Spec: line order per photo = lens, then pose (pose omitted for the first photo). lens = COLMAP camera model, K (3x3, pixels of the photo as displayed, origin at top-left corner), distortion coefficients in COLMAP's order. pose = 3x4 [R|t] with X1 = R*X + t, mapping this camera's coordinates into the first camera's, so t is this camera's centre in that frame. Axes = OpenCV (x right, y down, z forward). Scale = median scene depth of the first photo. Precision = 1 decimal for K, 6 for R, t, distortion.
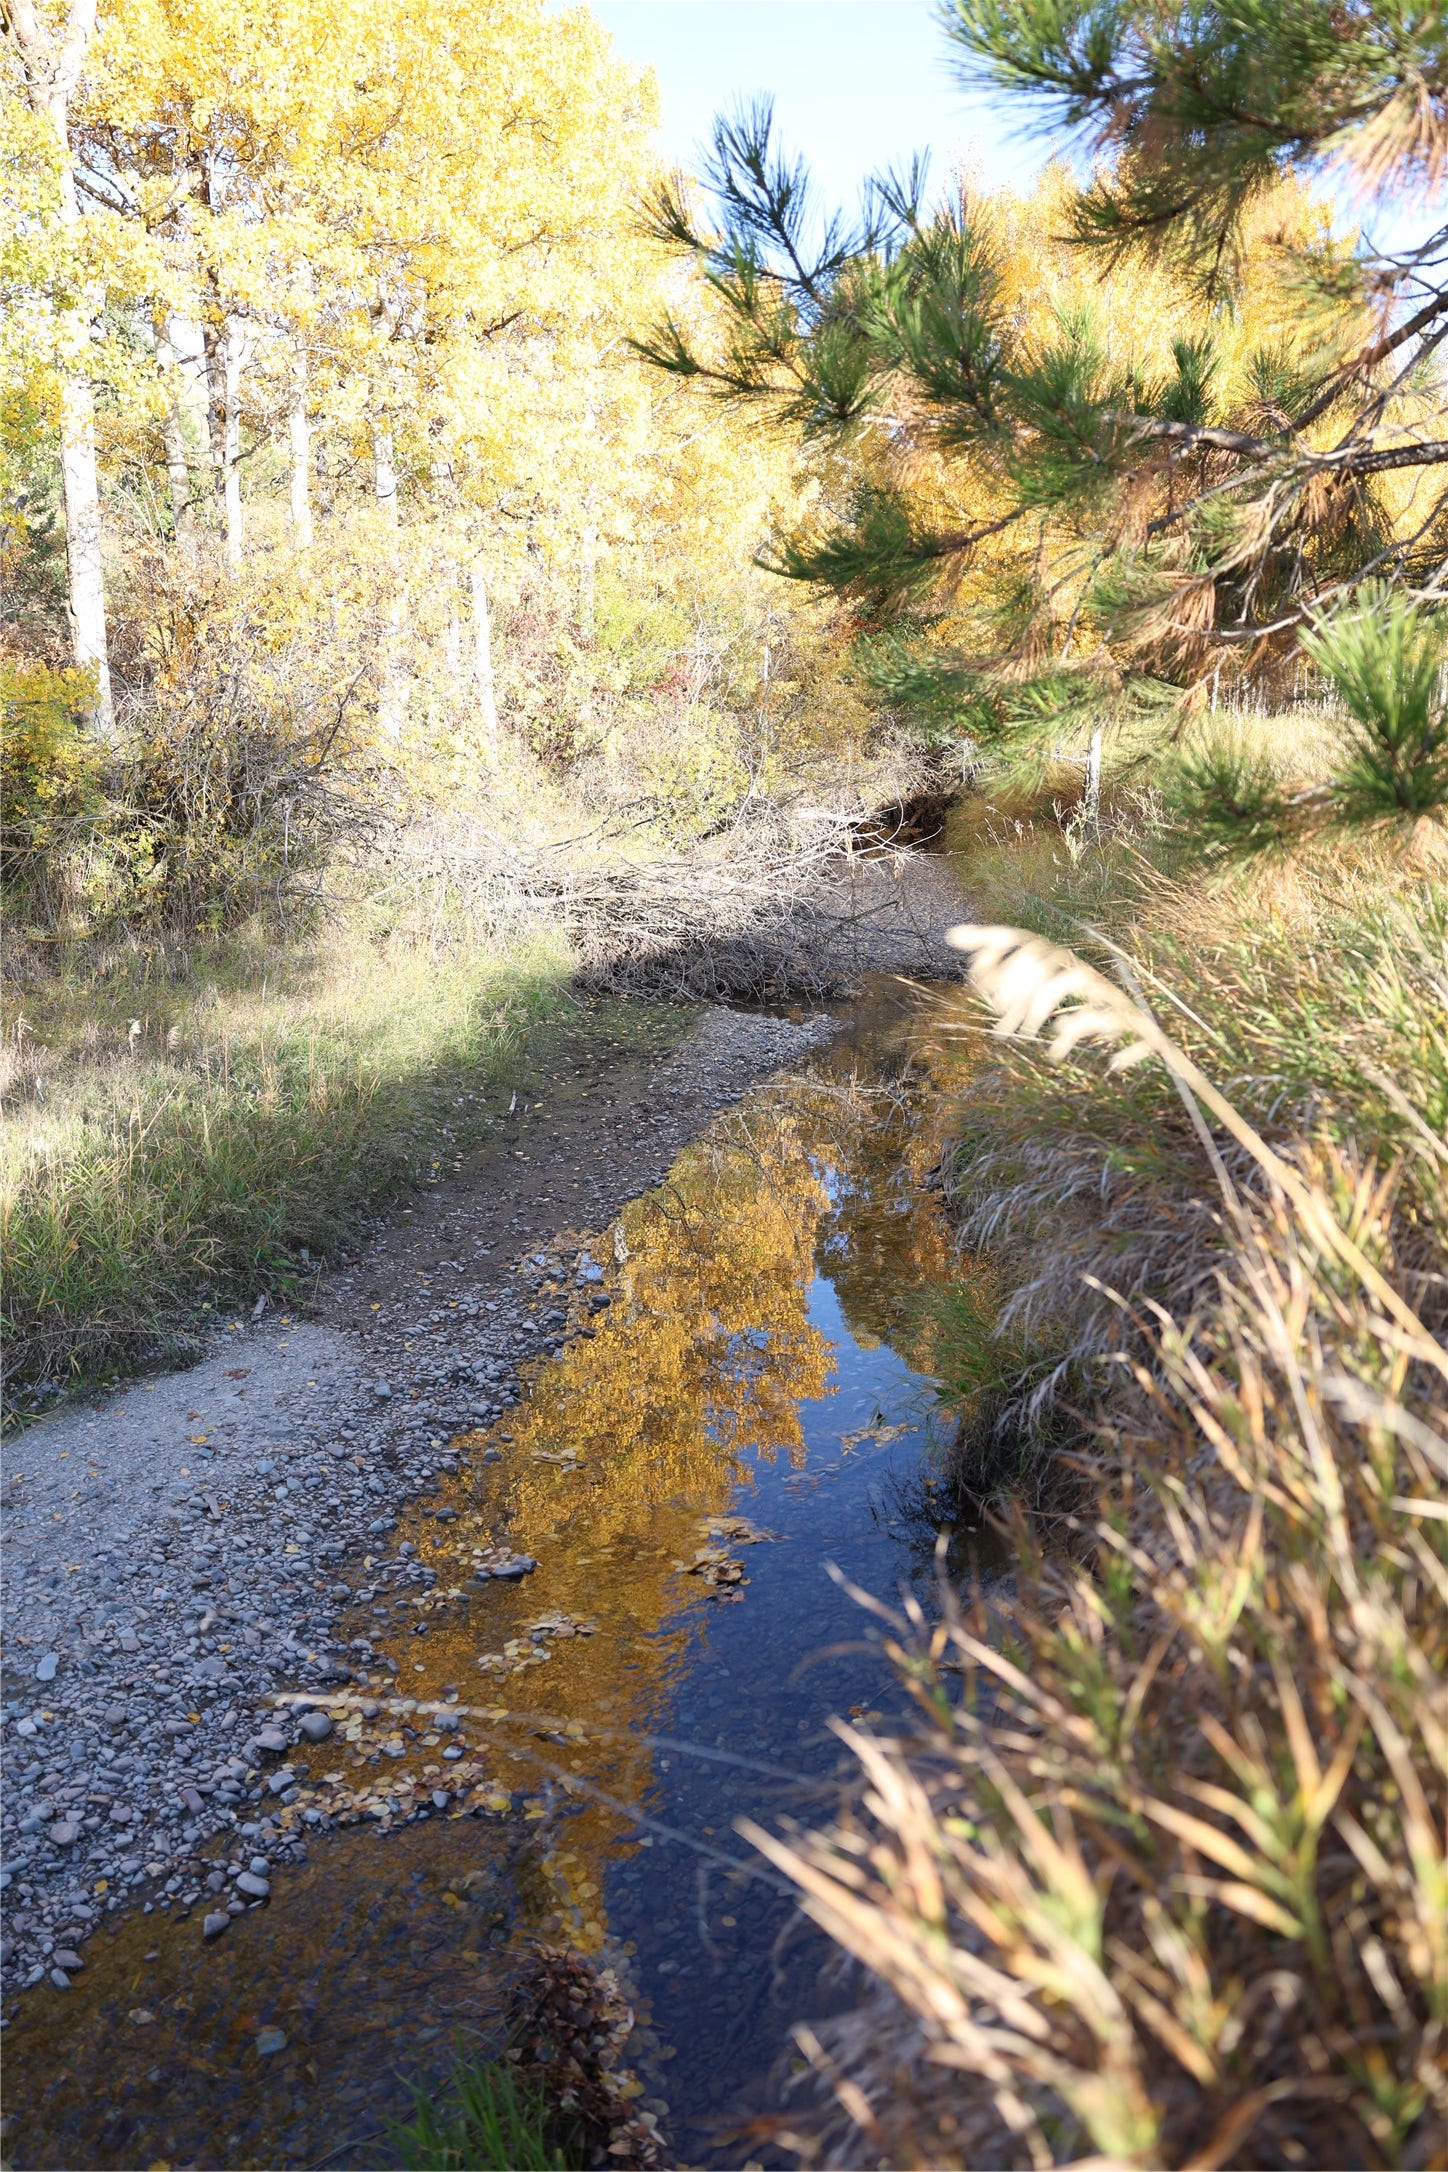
lens RADIAL K [[1497.6, 0, 730.8], [0, 1497.6, 1088.8], [0, 0, 1]] dist [-0.107799, 0.096476]
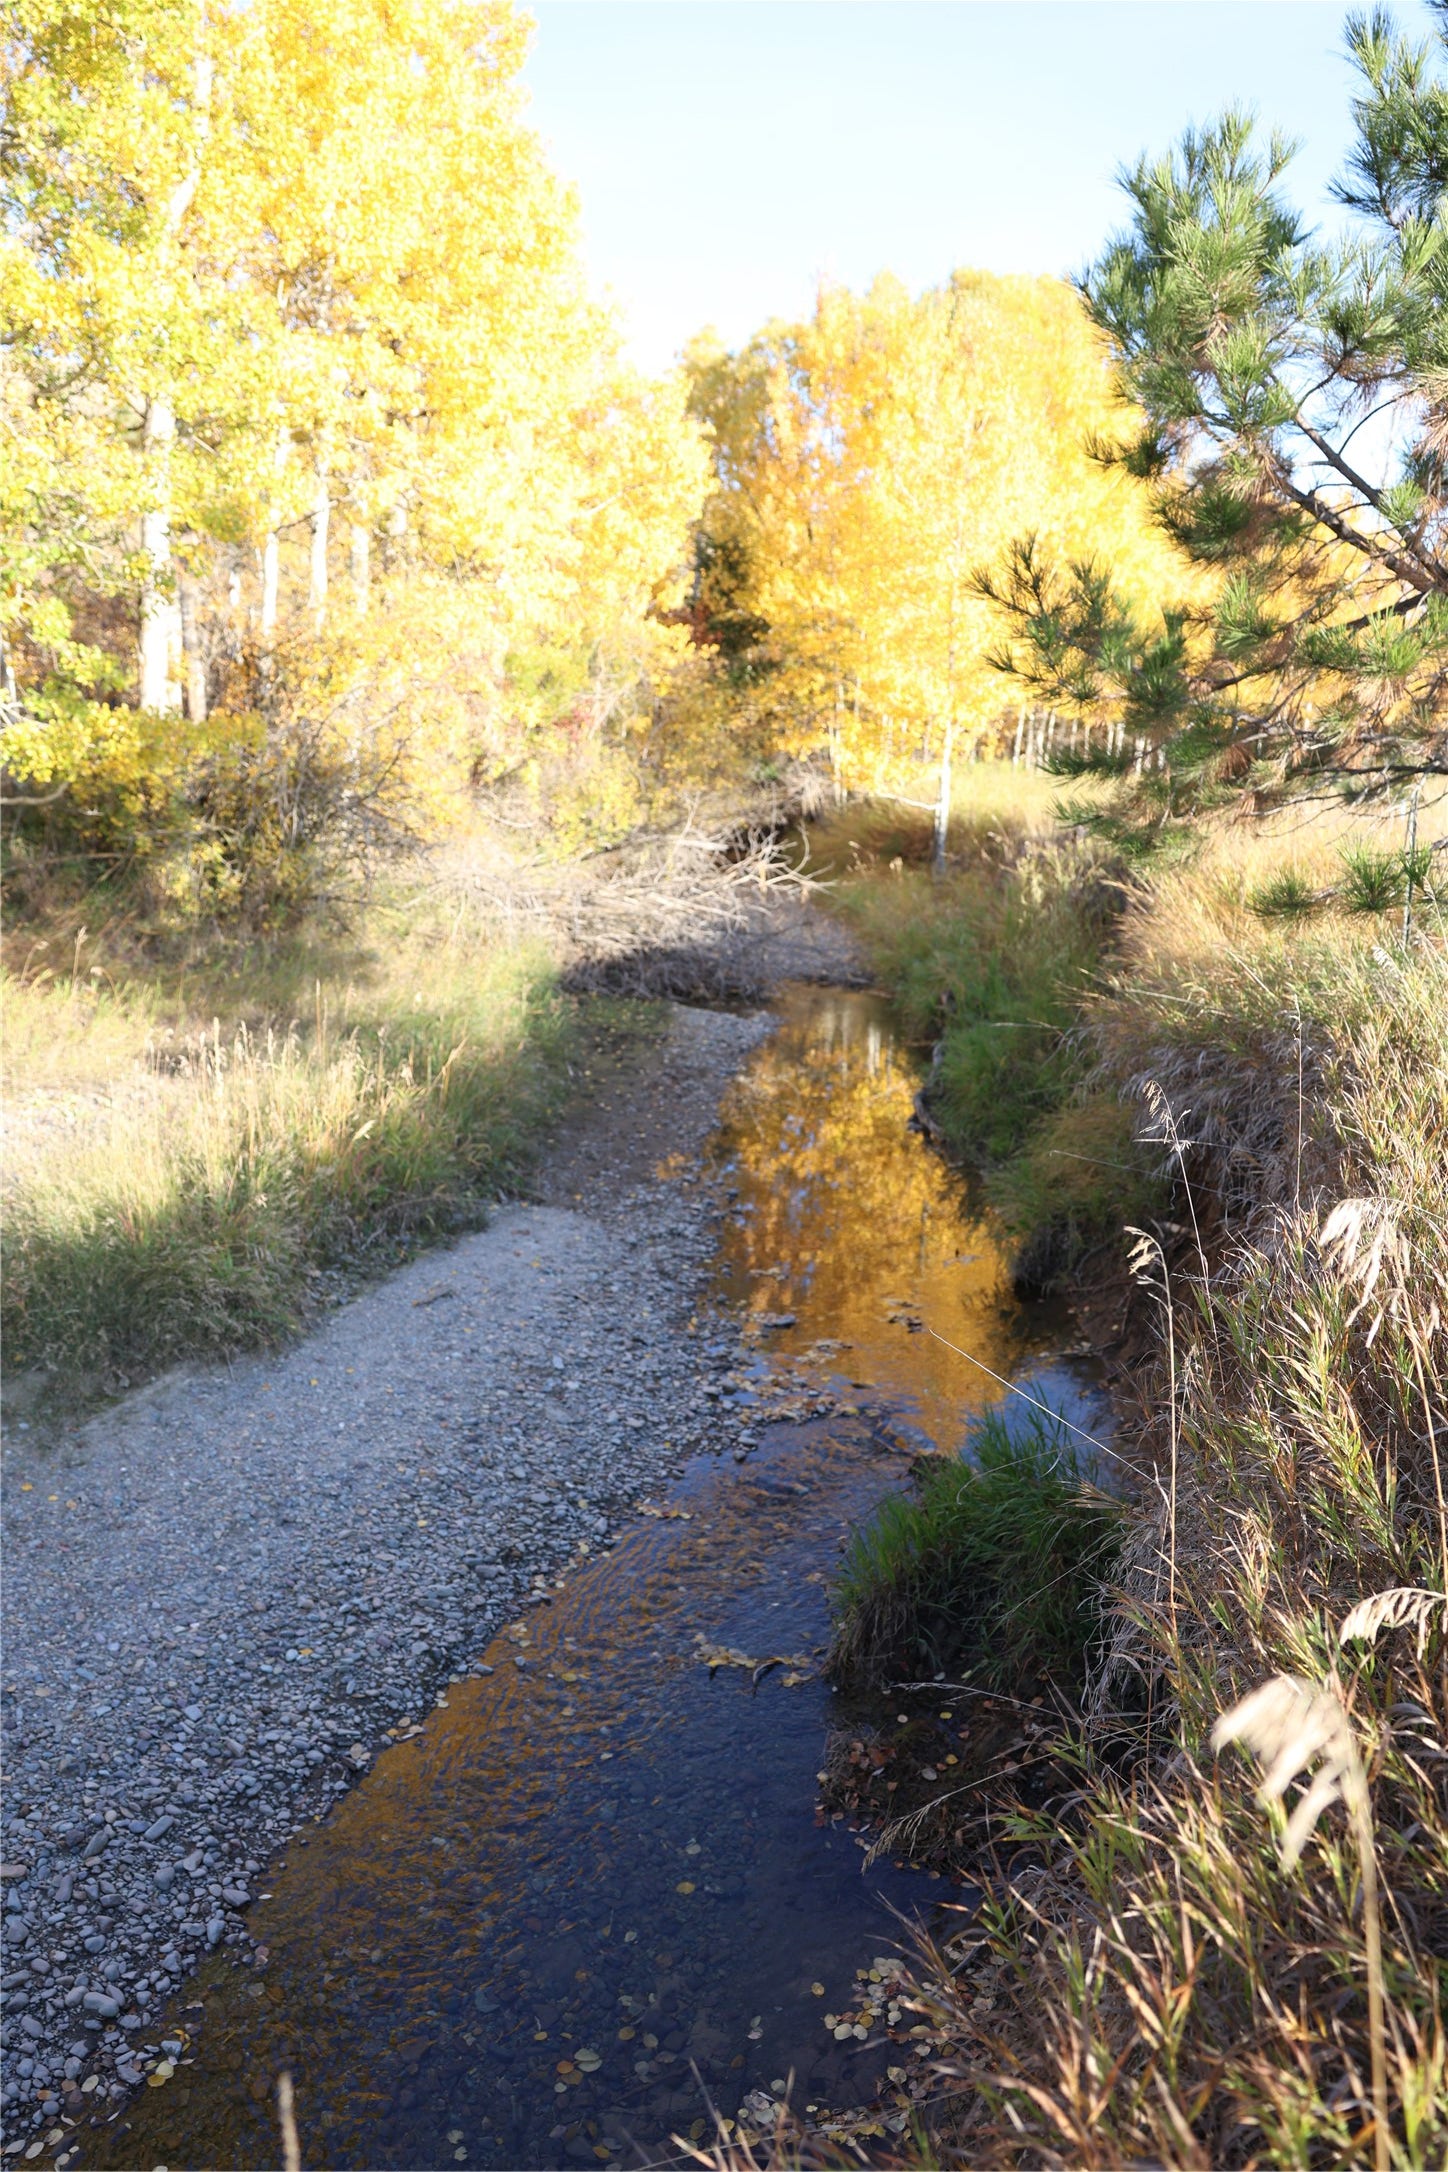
lens RADIAL K [[1497.6, 0, 730.8], [0, 1497.6, 1088.8], [0, 0, 1]] dist [-0.107799, 0.096476]
pose [[0.987210, 0.014088, 0.158804, -0.177757], [-0.012461, 0.999859, -0.011239, 0.031294], [-0.158940, 0.009117, 0.987246, -0.239030]]
